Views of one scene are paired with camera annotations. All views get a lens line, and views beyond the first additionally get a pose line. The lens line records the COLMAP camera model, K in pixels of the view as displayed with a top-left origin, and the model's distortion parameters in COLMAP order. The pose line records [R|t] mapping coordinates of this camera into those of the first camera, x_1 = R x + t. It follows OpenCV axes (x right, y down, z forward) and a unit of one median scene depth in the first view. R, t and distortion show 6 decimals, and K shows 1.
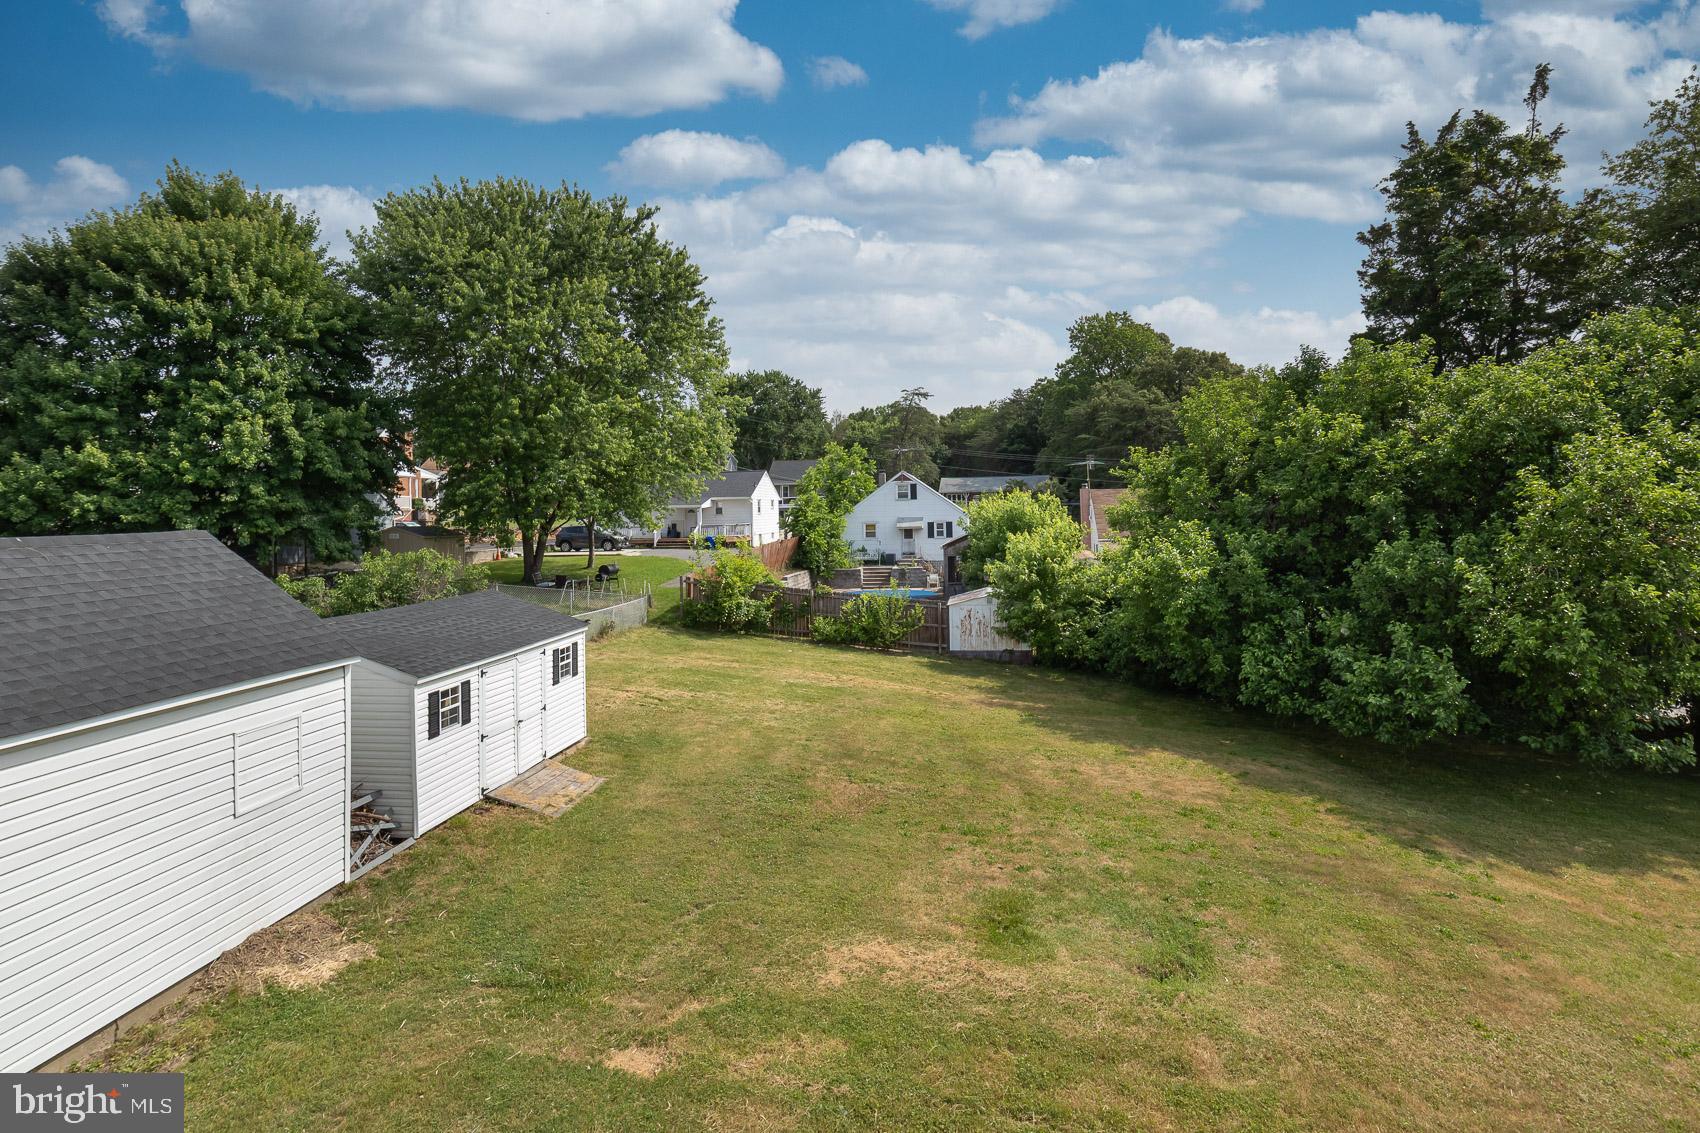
lens RADIAL K [[865.5, 0, 874.2], [0, 865.5, 521.9], [0, 0, 1]] dist [-0.014603, -0.000002]
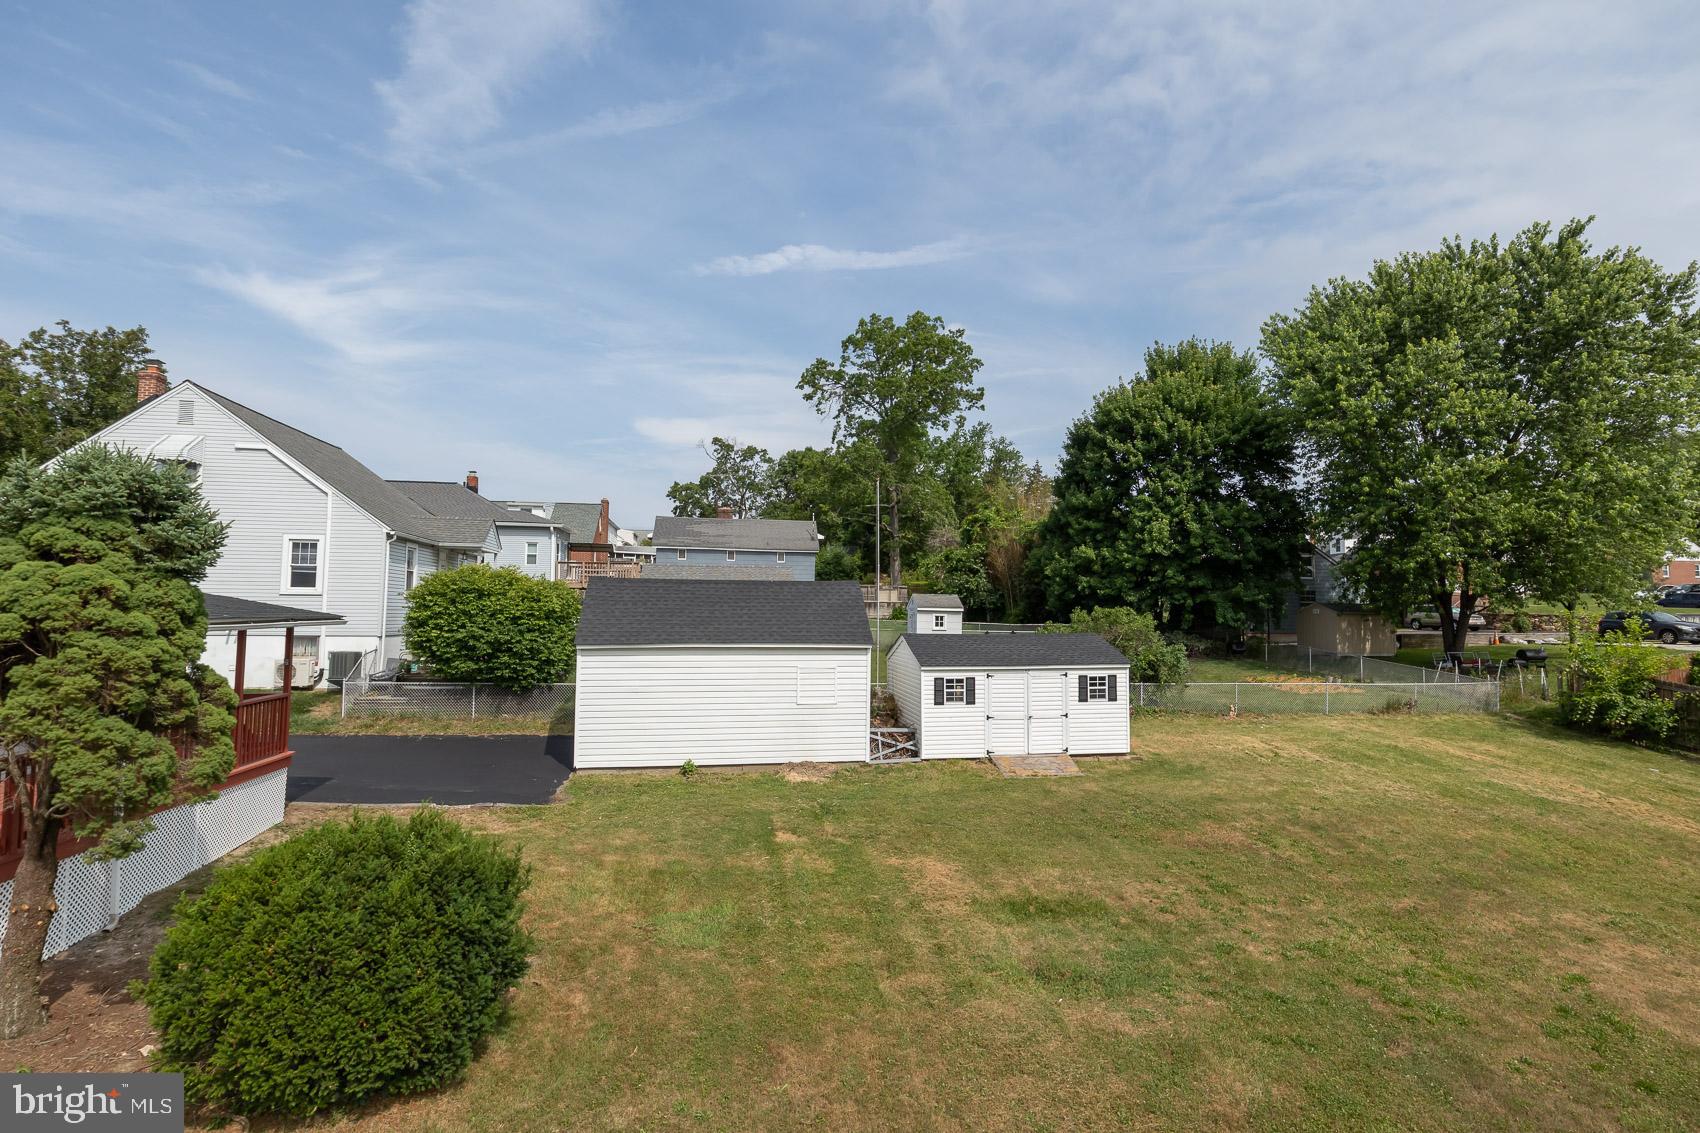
lens RADIAL K [[865.5, 0, 855.8], [0, 865.5, 567.9], [0, 0, 1]] dist [-0.014603, -0.000002]
pose [[0.264985, -0.033994, -0.963653, 0.426642], [-0.021475, 0.998922, -0.041144, 0.022277], [0.964013, 0.031597, 0.263970, 0.153387]]
